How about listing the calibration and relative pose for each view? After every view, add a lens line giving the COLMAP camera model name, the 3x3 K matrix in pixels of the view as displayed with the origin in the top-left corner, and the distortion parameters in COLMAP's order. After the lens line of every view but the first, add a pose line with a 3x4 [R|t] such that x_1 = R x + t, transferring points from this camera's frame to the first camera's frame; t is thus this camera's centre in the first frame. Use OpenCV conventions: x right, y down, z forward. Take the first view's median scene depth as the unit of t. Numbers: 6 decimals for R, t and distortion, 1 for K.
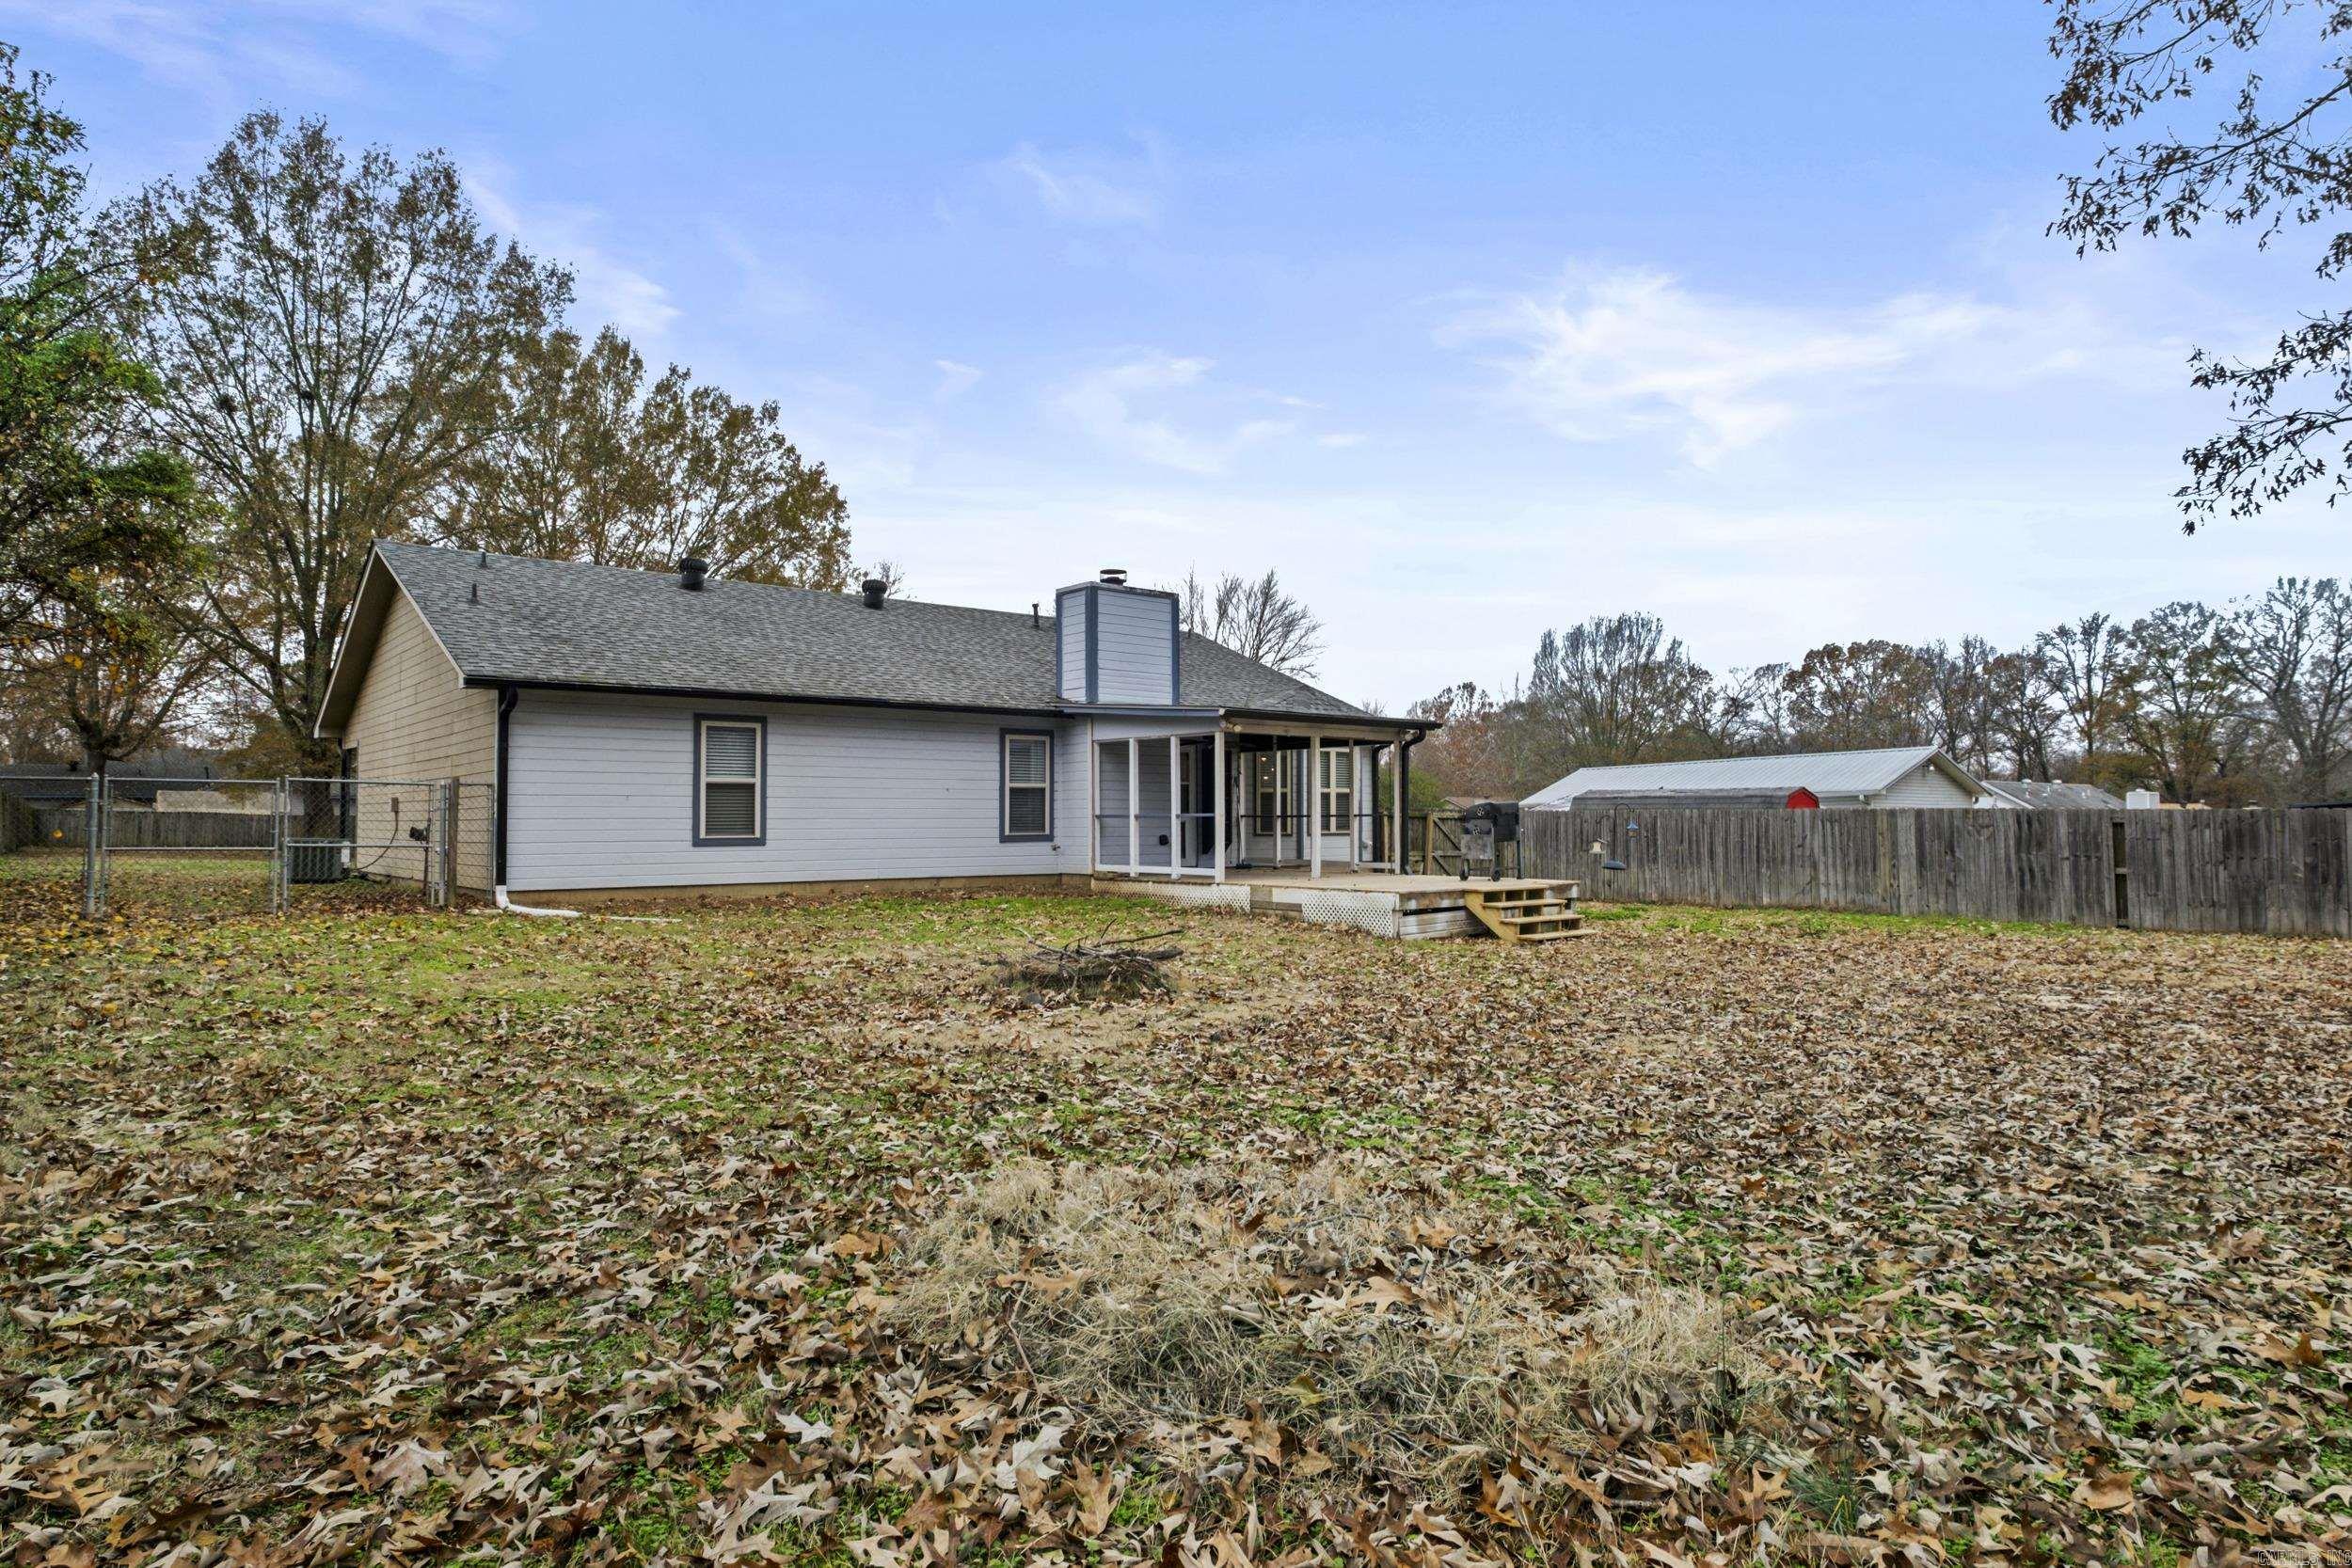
lens RADIAL K [[1288.7, 0, 1176.9], [0, 1288.7, 796.7], [0, 0, 1]] dist [0.002808, 0.000673]
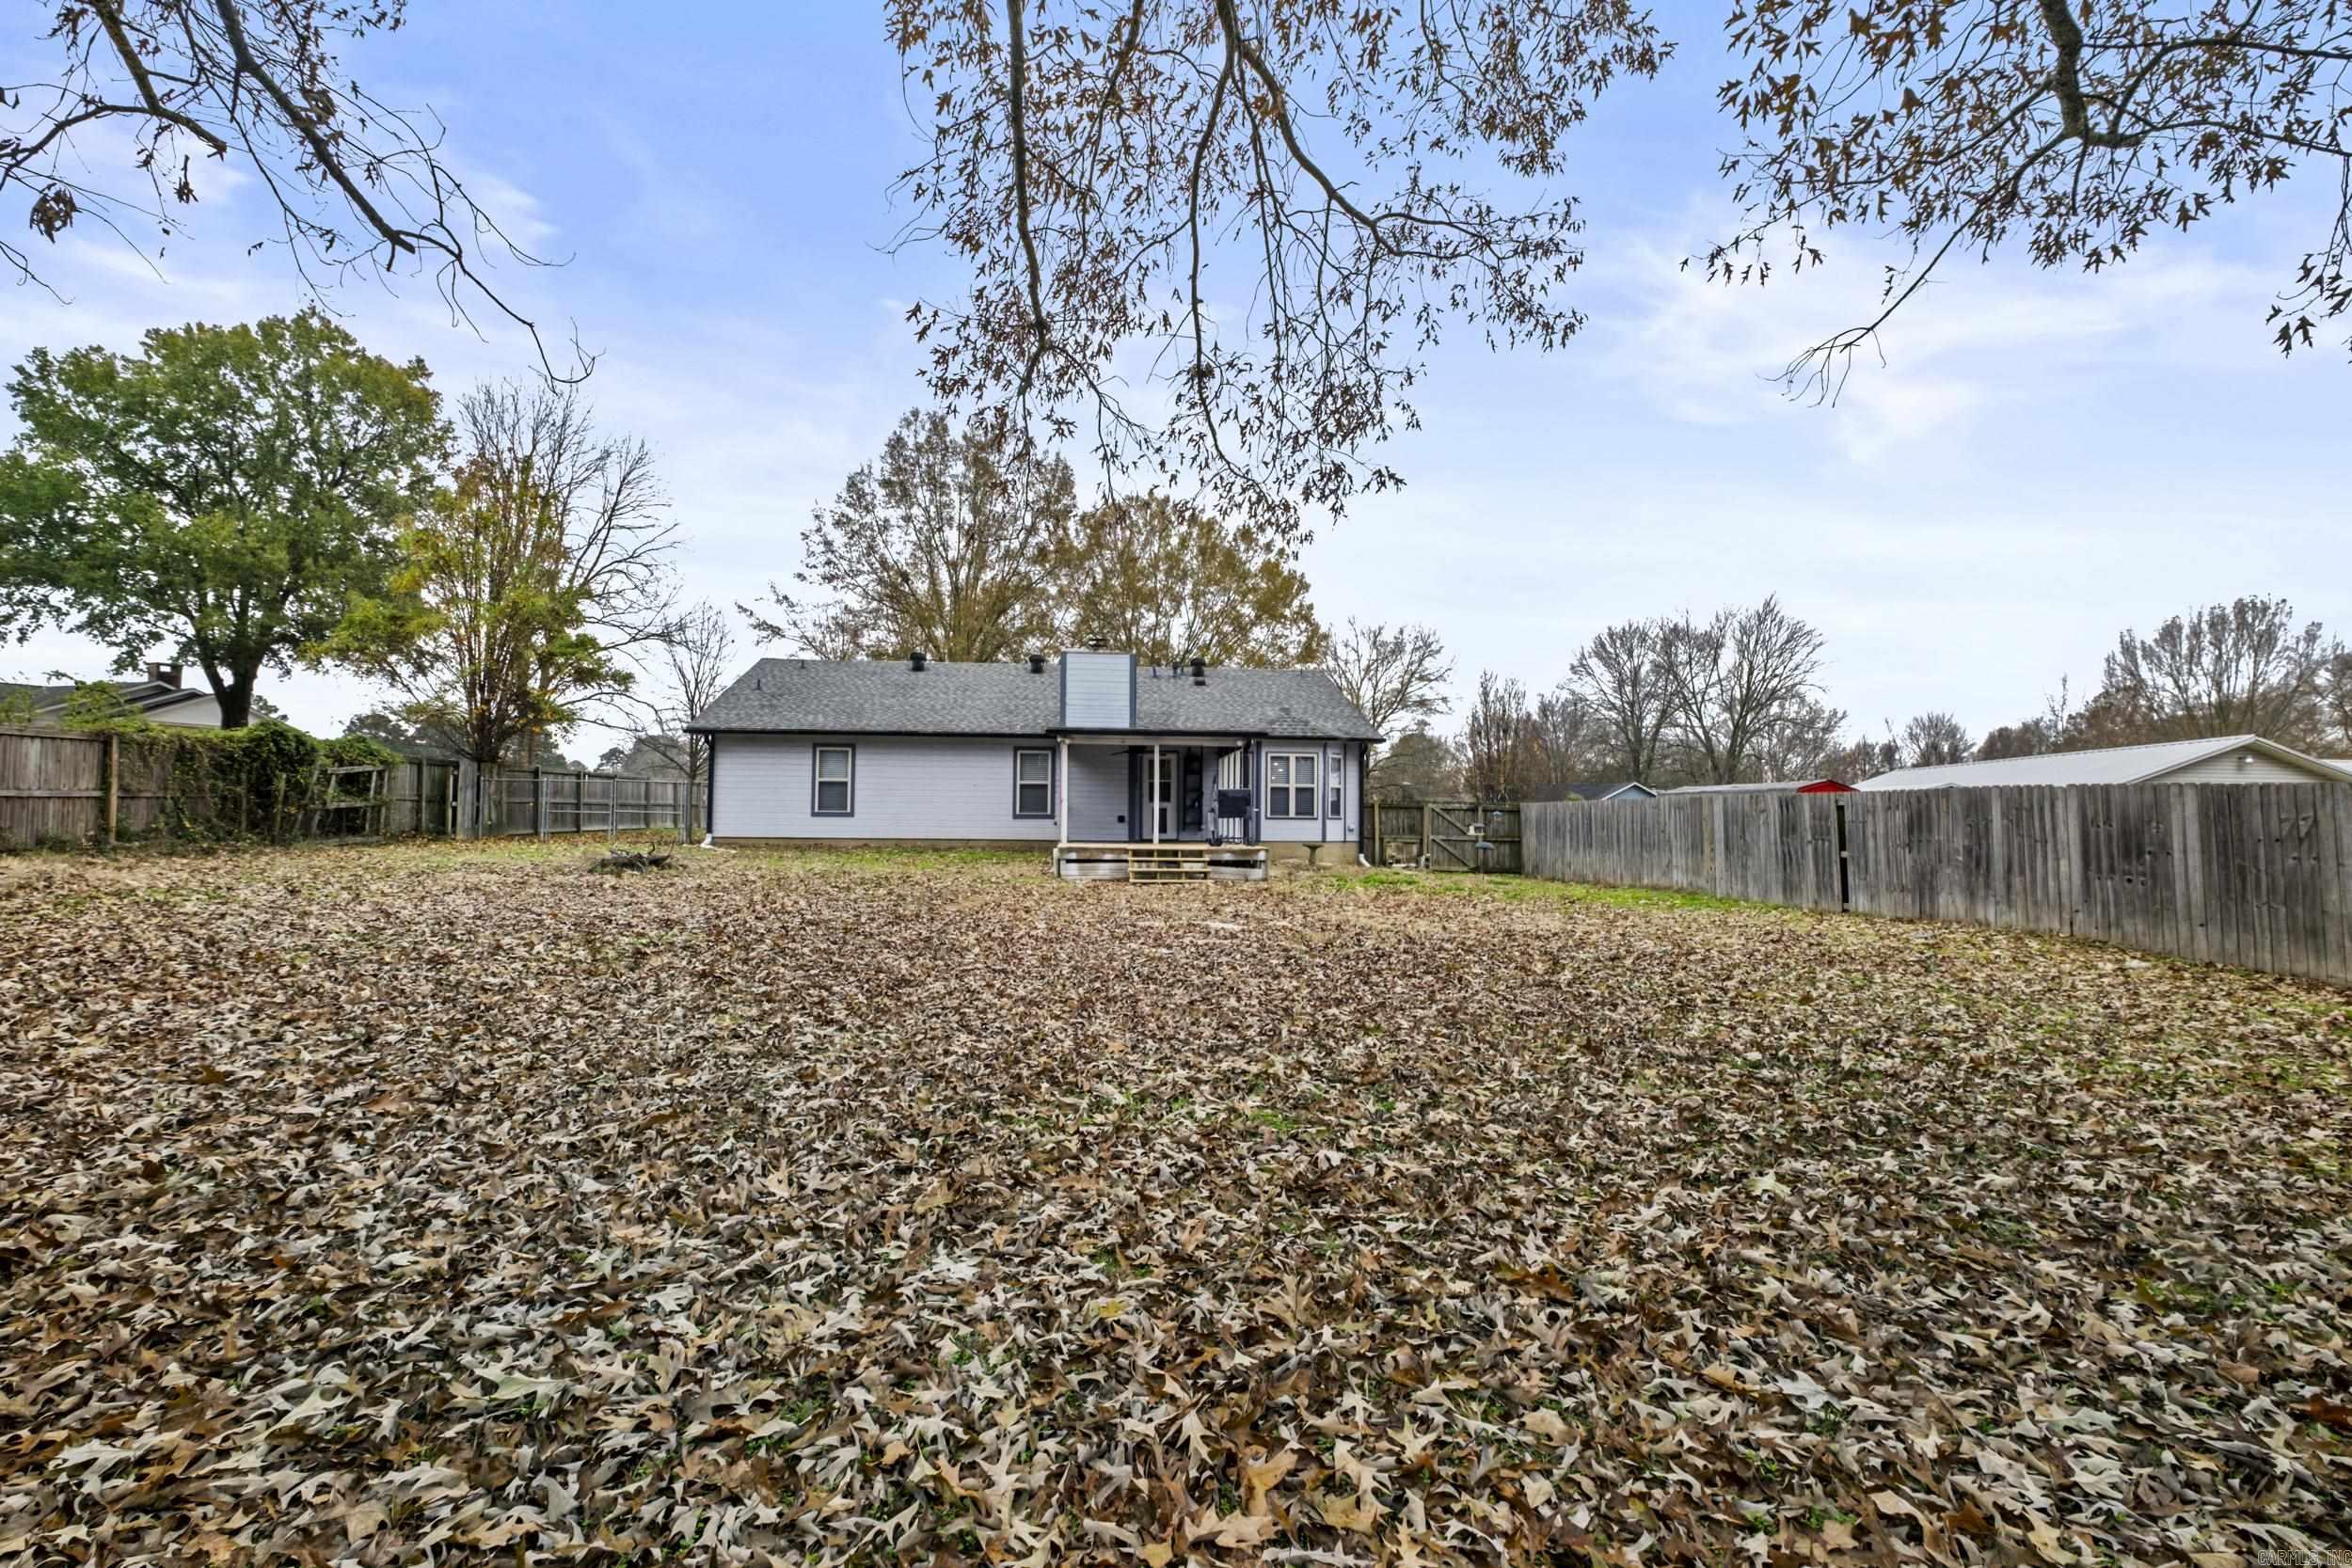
lens RADIAL K [[1028.5, 0, 1152.3], [0, 1028.5, 793.1], [0, 0, 1]] dist [0.007427, 0.000208]
pose [[0.824622, -0.007349, -0.565637, 0.813898], [-0.000370, 0.999908, -0.013531, 0.024232], [0.565684, 0.011367, 0.824544, 0.067938]]
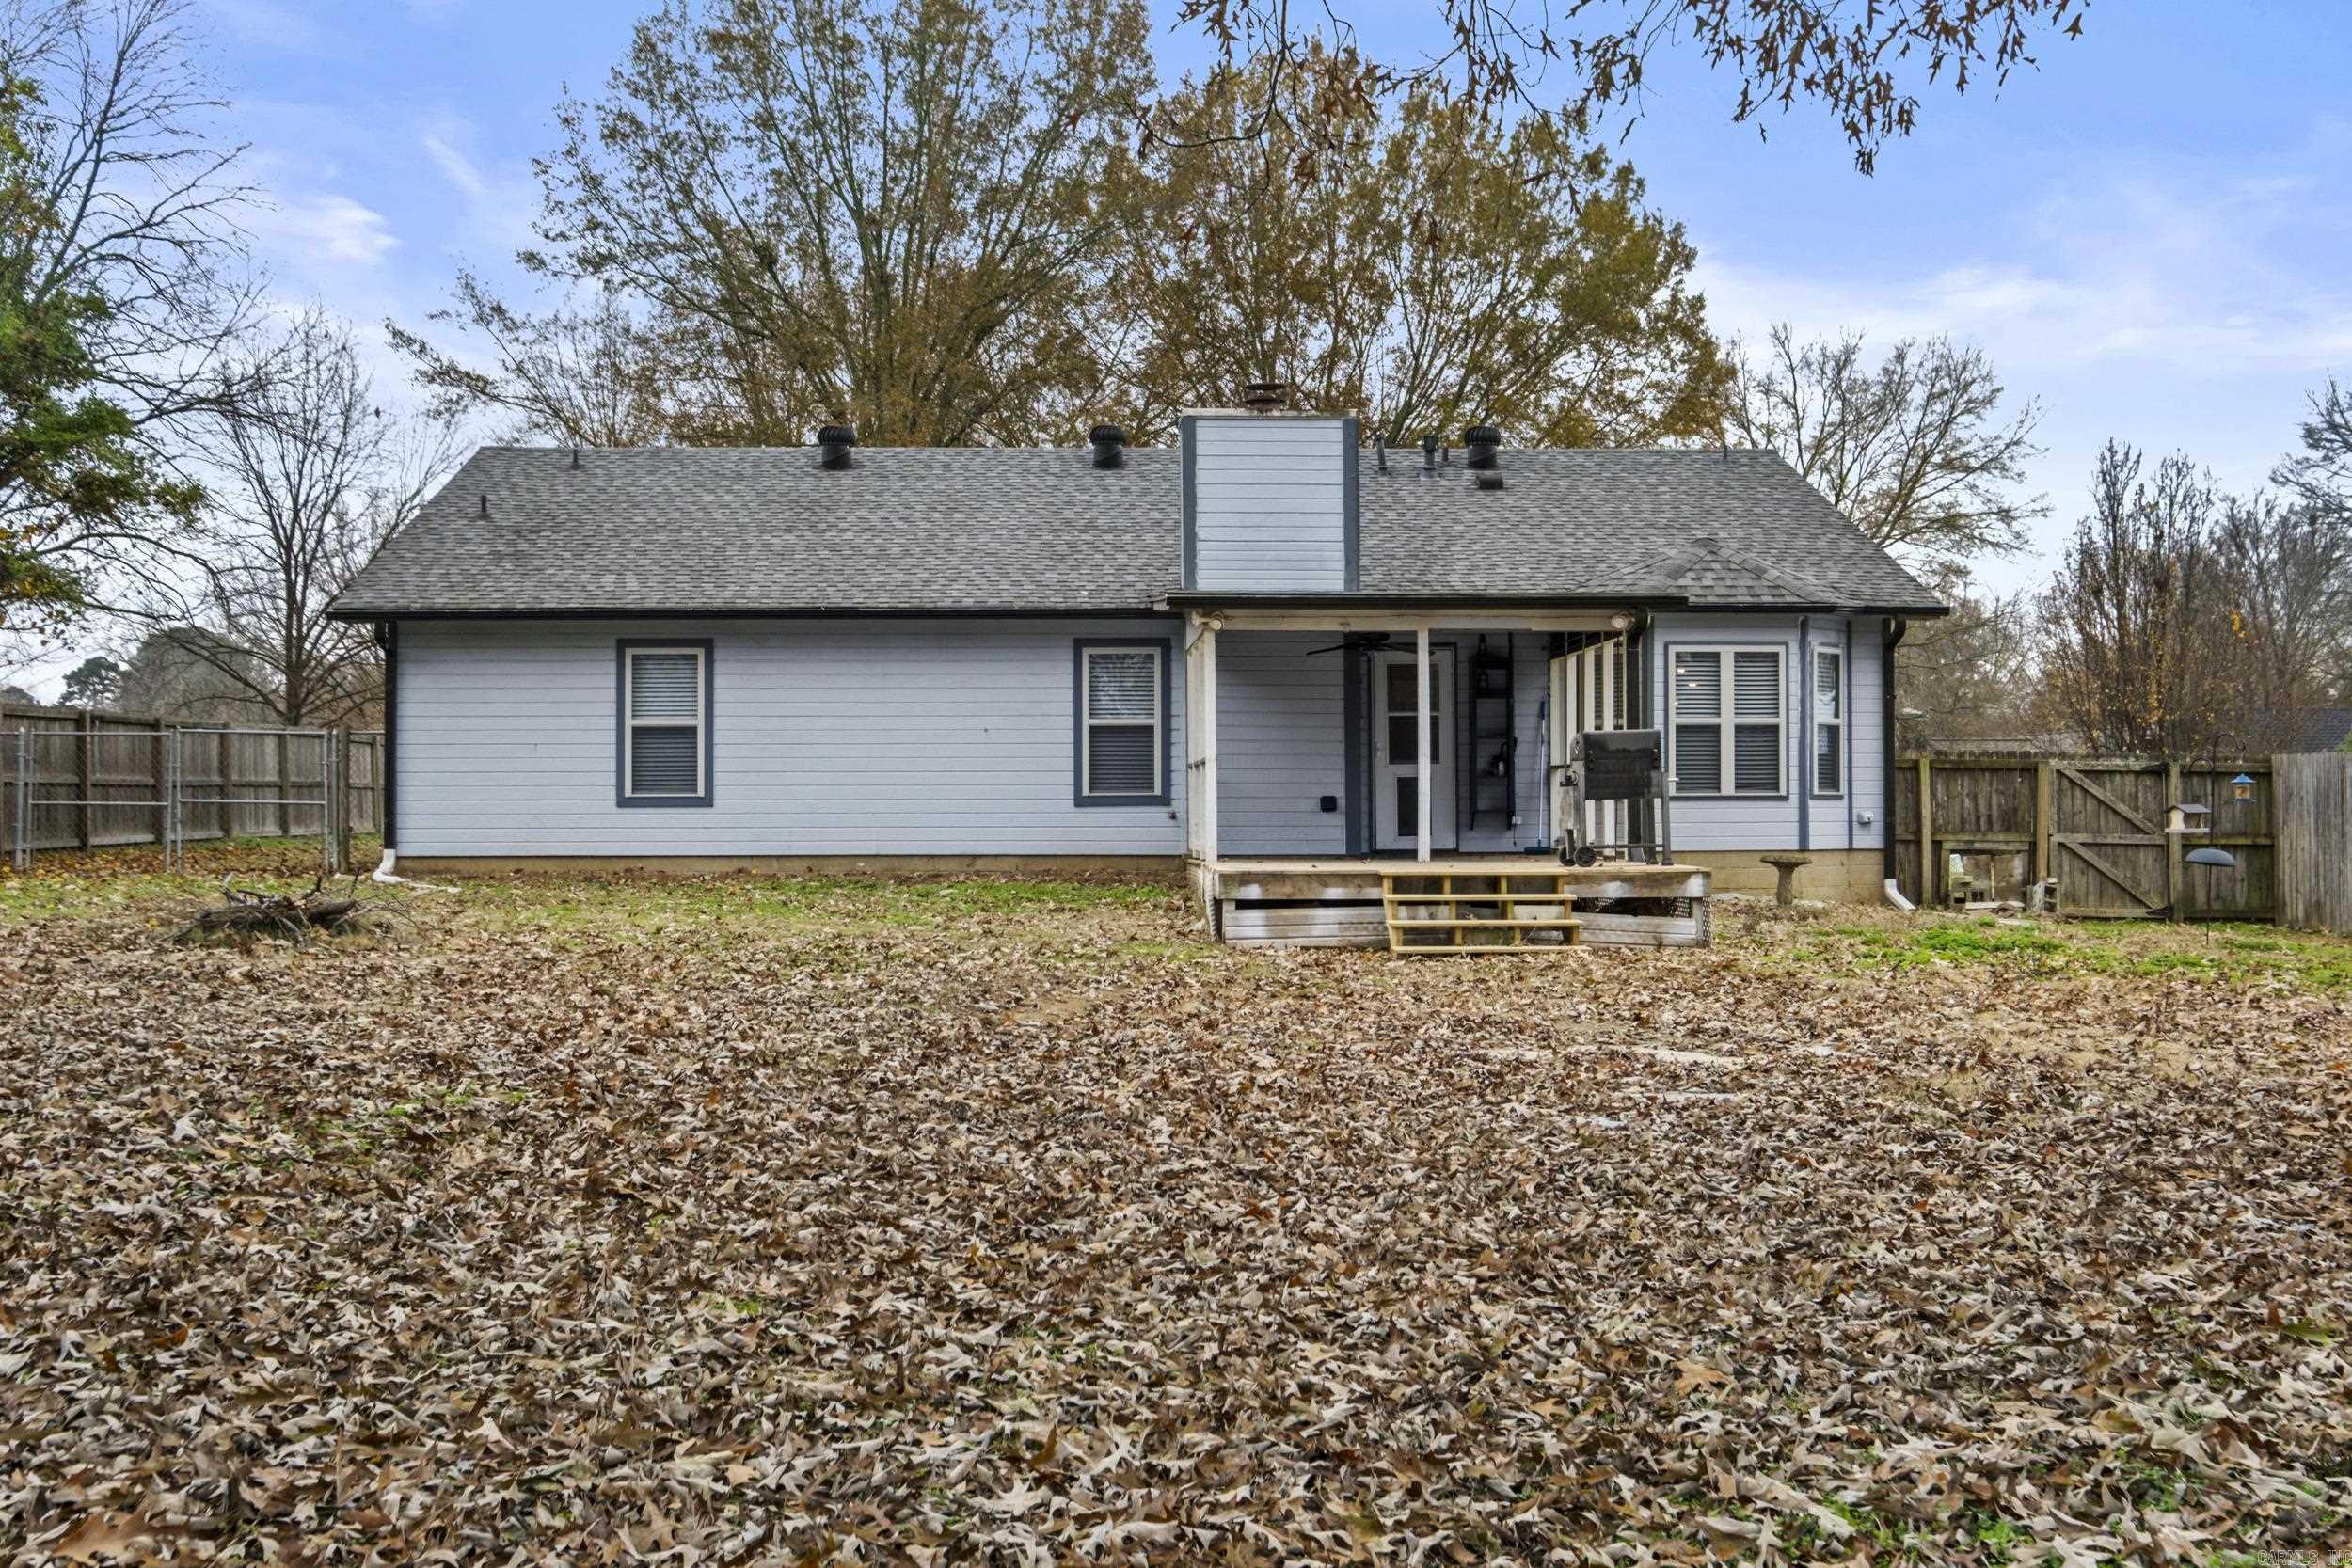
lens RADIAL K [[2349.2, 0, 1173.1], [0, 2349.2, 791.5], [0, 0, 1]] dist [0.014868, 0.000000]
pose [[0.794039, -0.005977, -0.607838, 0.750505], [0.012764, 0.999895, 0.006841, 0.022603], [0.607733, -0.013191, 0.794032, 0.052455]]
